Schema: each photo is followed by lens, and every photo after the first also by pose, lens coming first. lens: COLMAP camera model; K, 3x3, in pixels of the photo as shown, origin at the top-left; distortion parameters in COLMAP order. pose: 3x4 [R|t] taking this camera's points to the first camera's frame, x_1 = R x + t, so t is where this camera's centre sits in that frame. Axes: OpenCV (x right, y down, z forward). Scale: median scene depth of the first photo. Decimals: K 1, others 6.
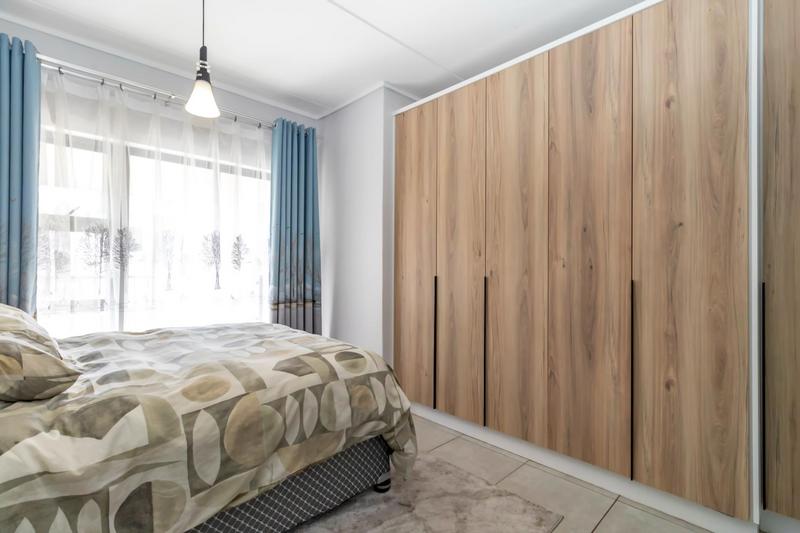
lens RADIAL K [[361.7, 0, 400.0], [0, 361.7, 266.5], [0, 0, 1]] dist [0.001669, -0.000092]
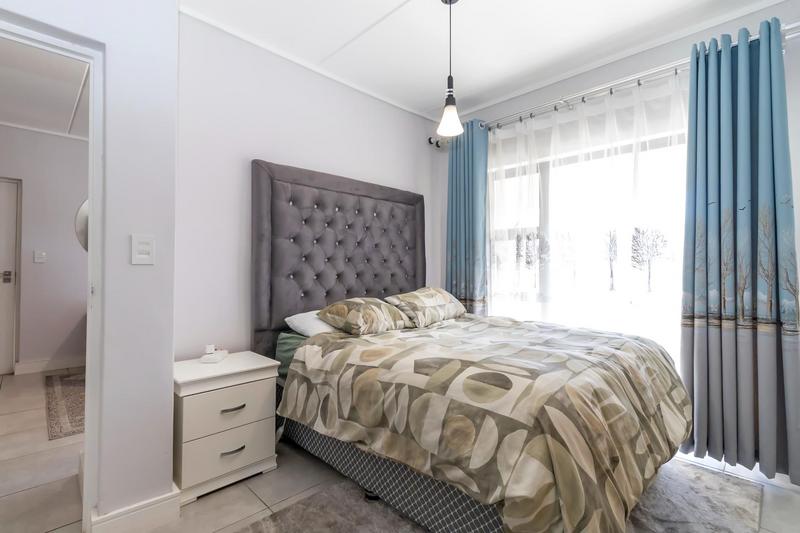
lens RADIAL K [[361.7, 0, 400.0], [0, 361.7, 266.5], [0, 0, 1]] dist [0.001669, -0.000092]
pose [[0.045543, -0.009933, -0.998913, 0.635769], [0.004683, 0.999942, -0.009730, 0.019288], [0.998951, -0.004235, 0.045587, 0.812660]]
